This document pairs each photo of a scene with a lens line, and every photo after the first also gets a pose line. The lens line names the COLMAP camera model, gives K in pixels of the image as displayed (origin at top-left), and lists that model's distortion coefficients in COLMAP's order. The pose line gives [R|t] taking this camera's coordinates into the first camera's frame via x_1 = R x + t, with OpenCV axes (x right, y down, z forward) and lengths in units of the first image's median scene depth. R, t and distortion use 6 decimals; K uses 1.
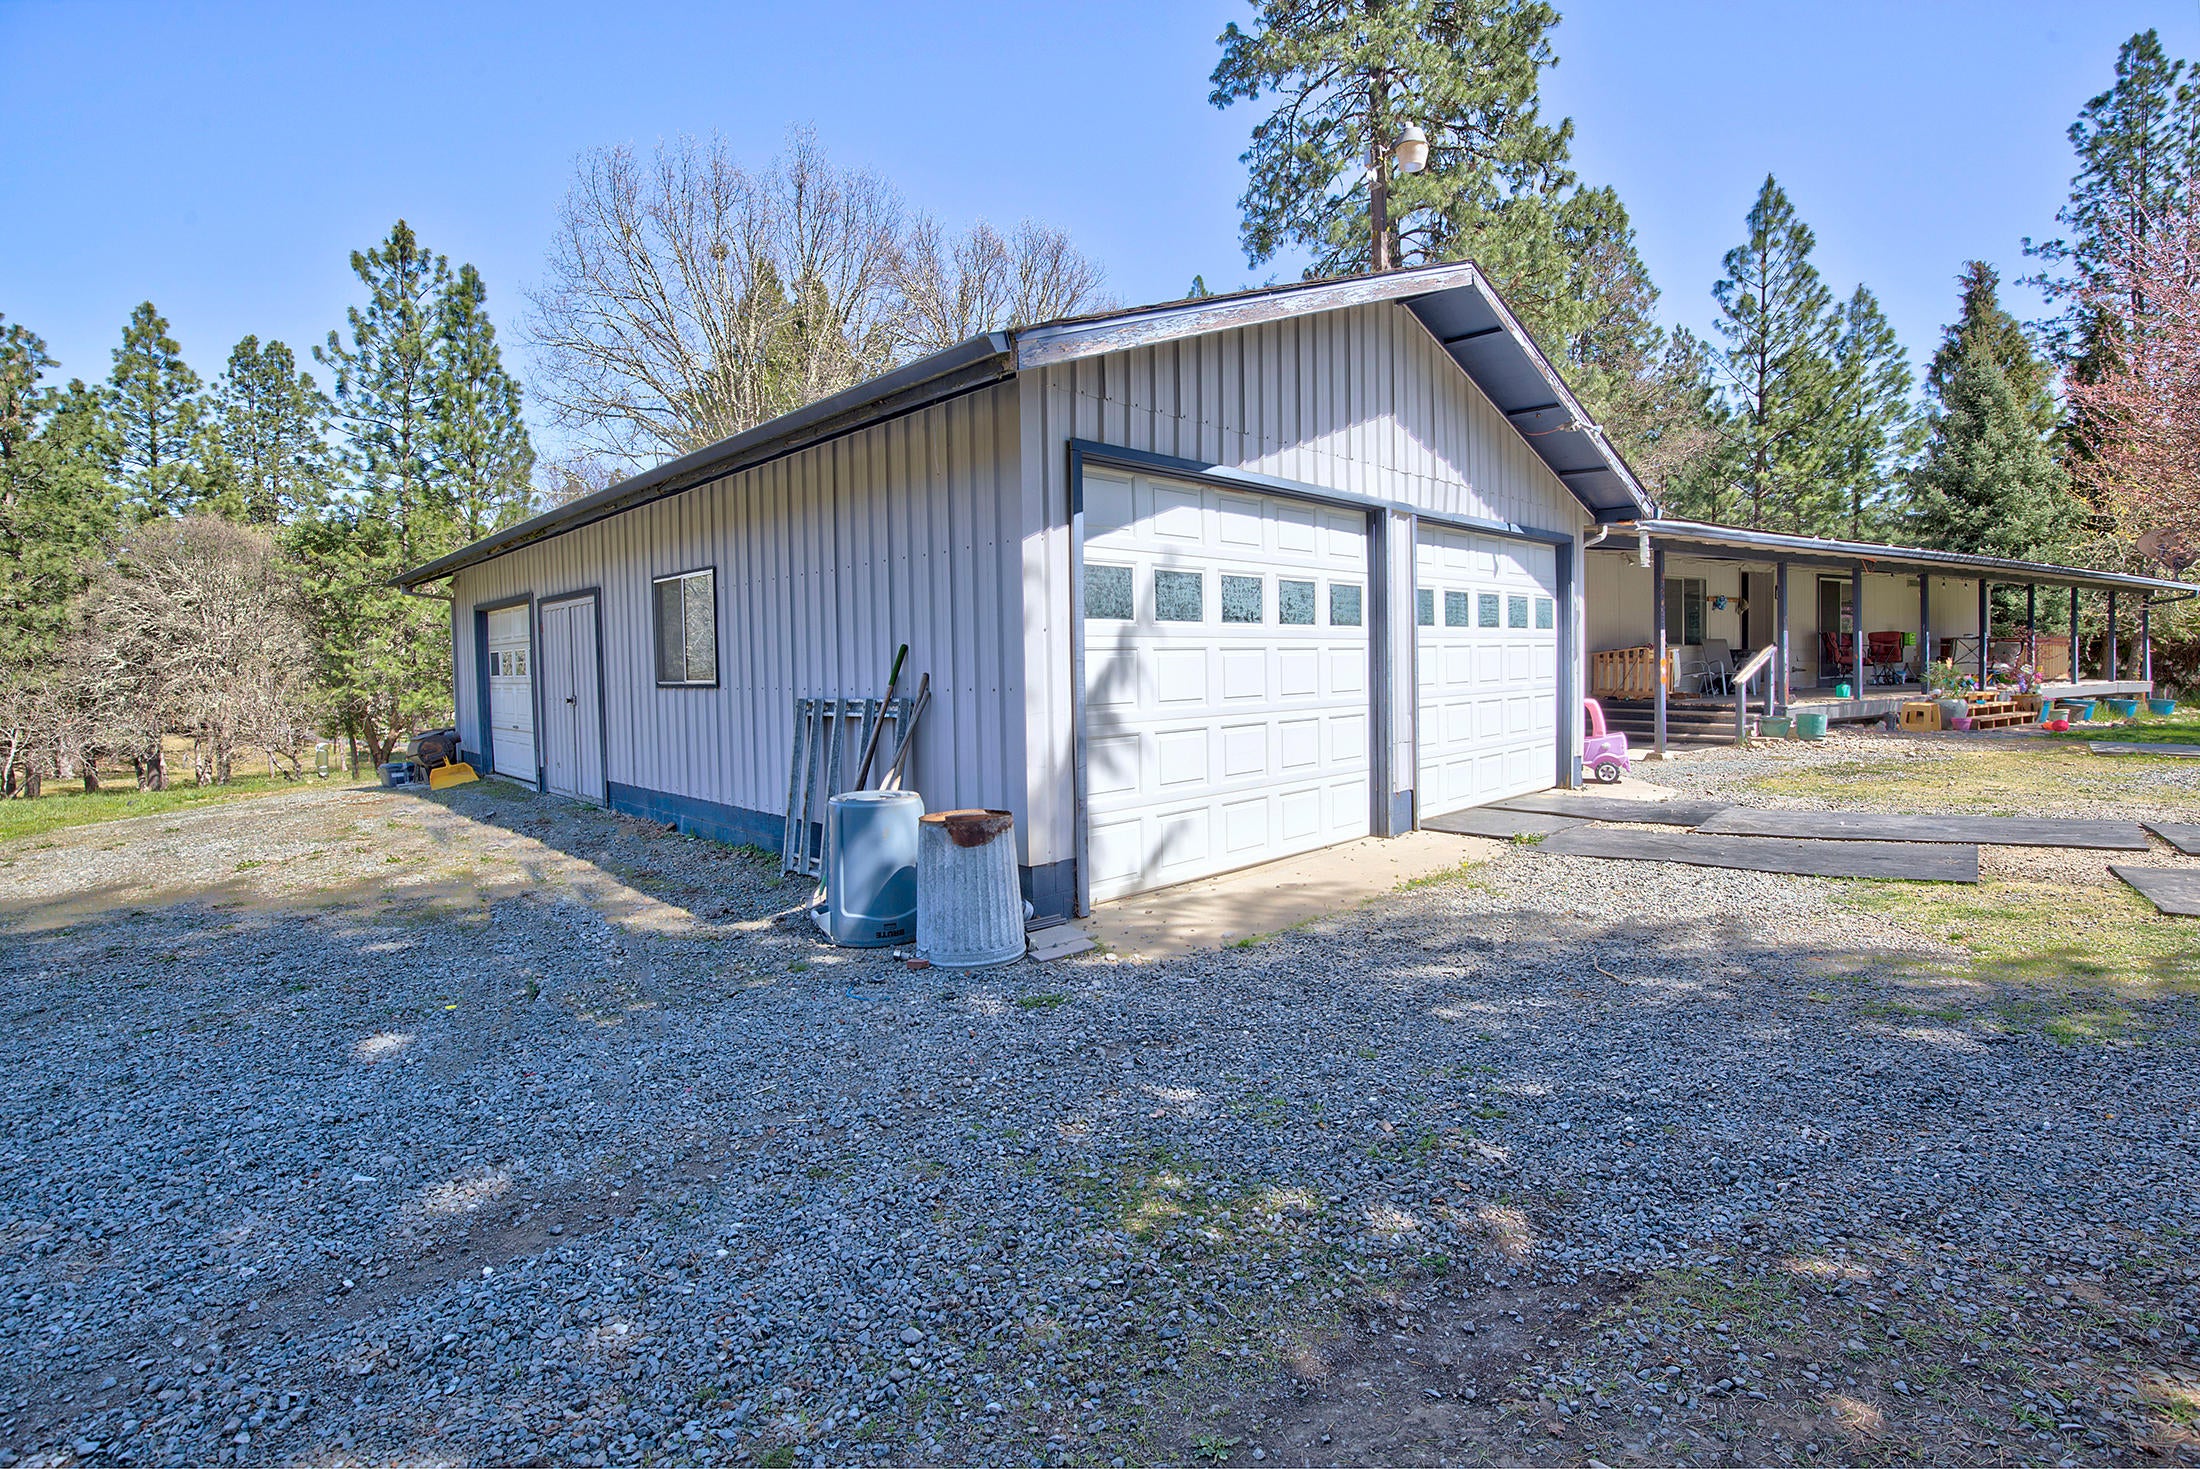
lens RADIAL K [[1018.7, 0, 1076.8], [0, 1018.7, 697.5], [0, 0, 1]] dist [-0.023835, 0.003918]
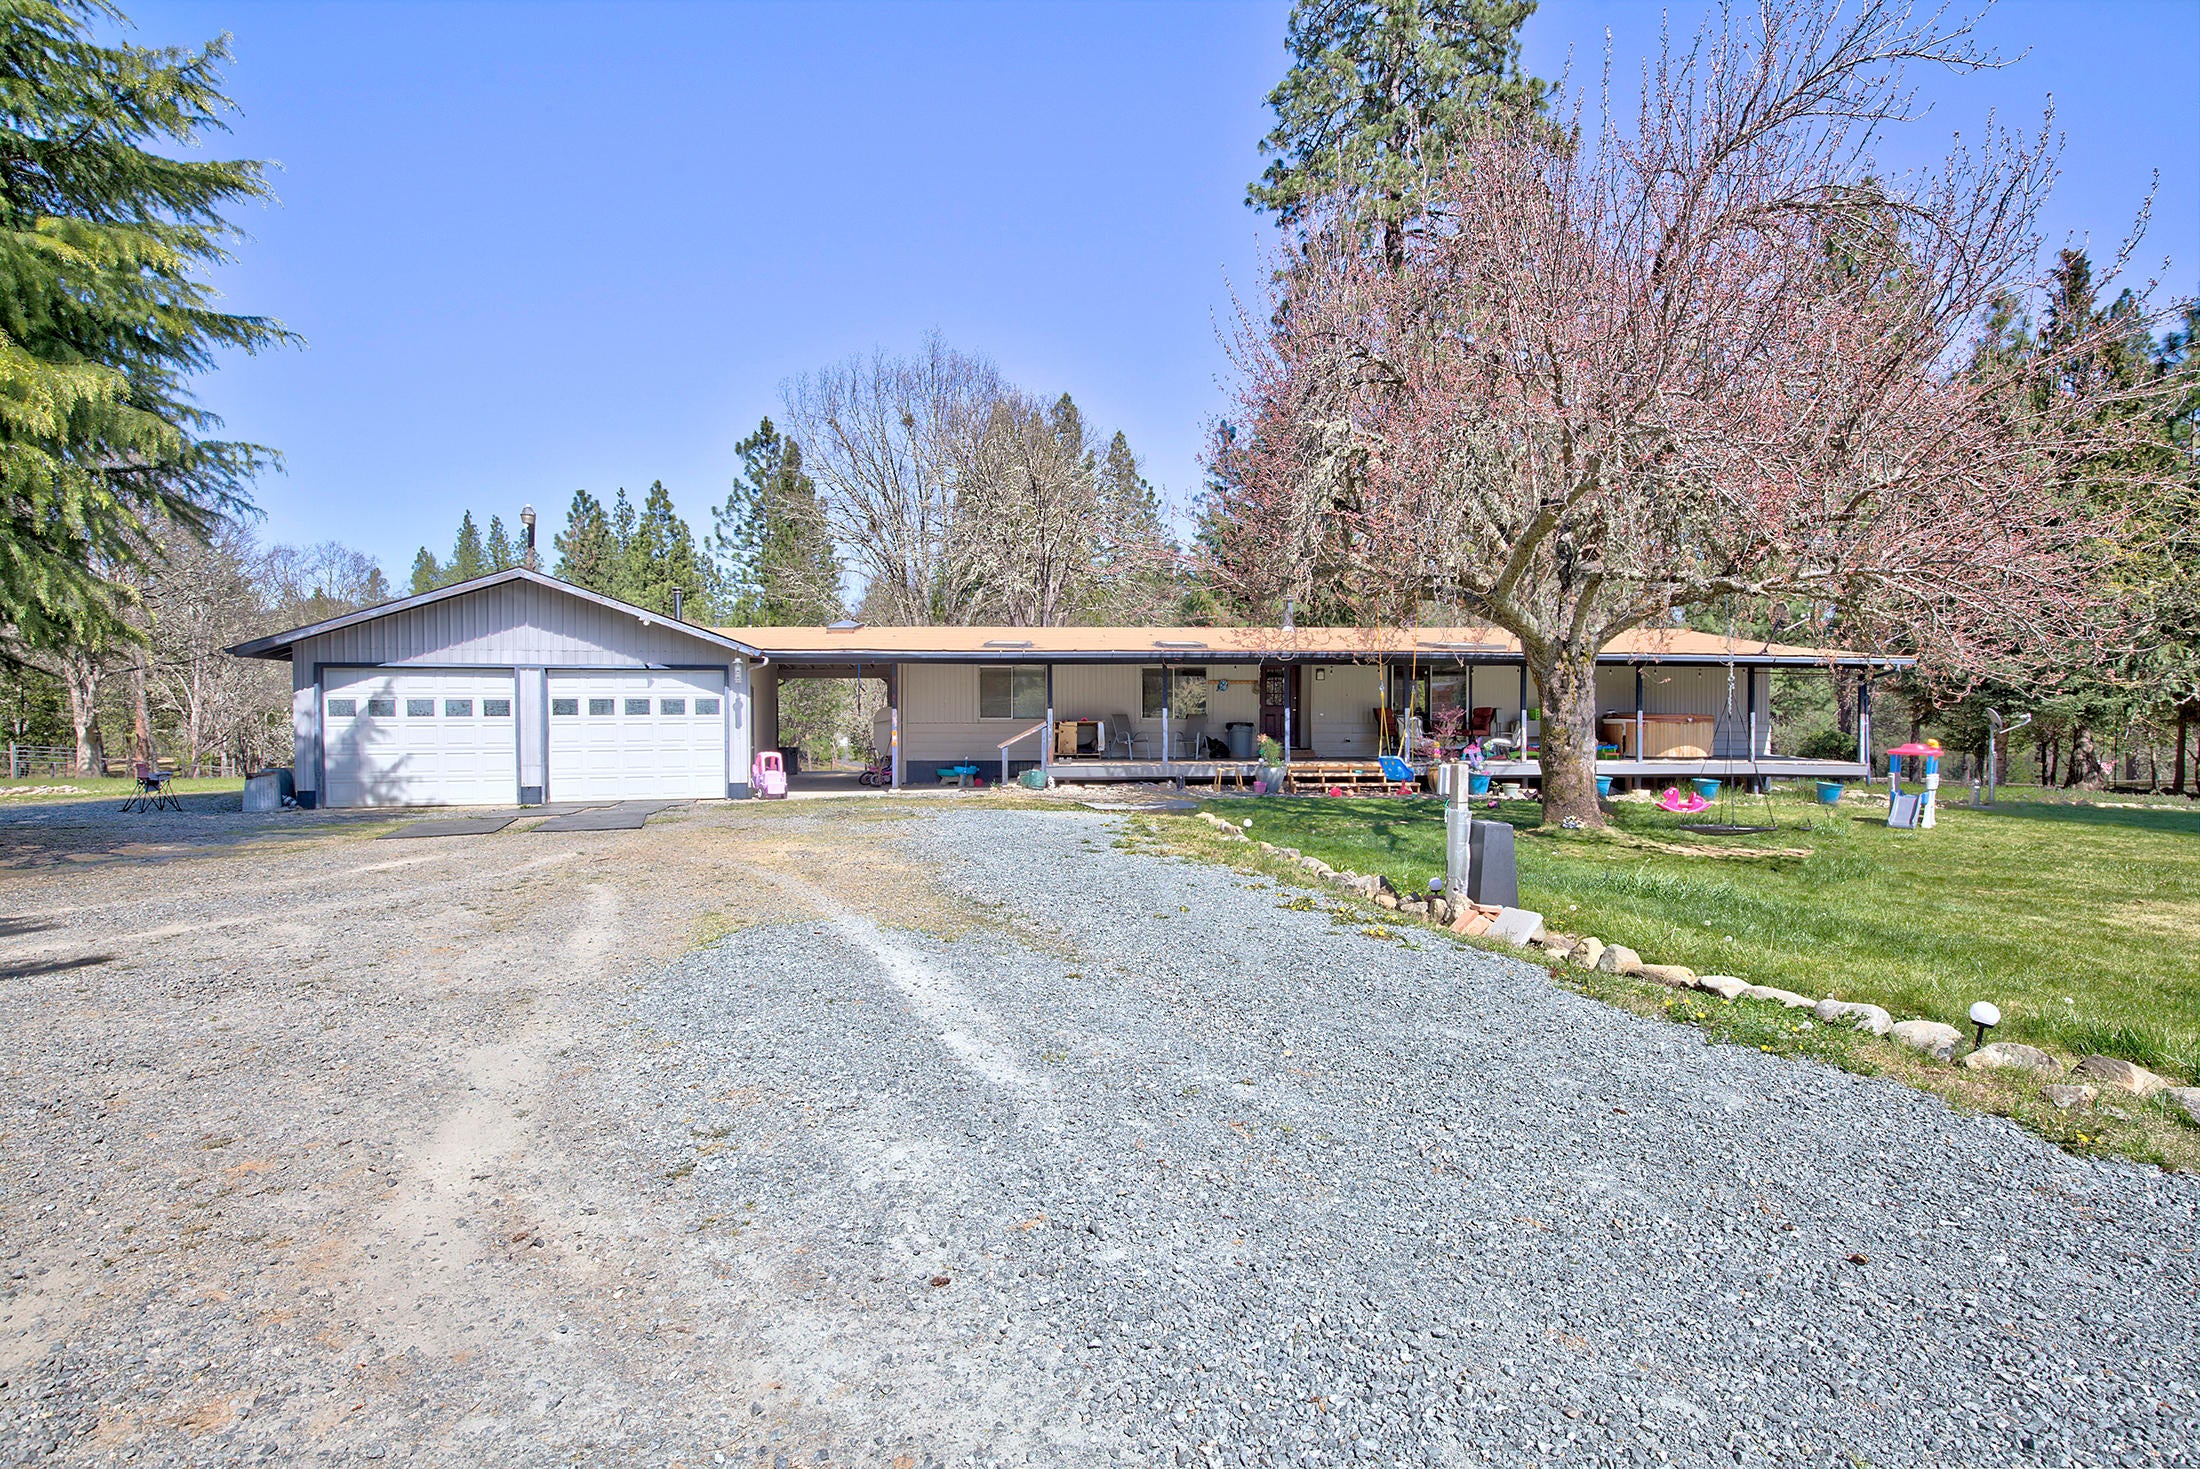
lens RADIAL K [[1018.7, 0, 1091.7], [0, 1018.7, 740.0], [0, 0, 1]] dist [-0.023835, 0.003918]
pose [[0.882523, 0.023582, -0.469677, 2.831721], [-0.028103, 0.999602, -0.002617, -0.050168], [0.469429, 0.015509, 0.882834, -0.506691]]
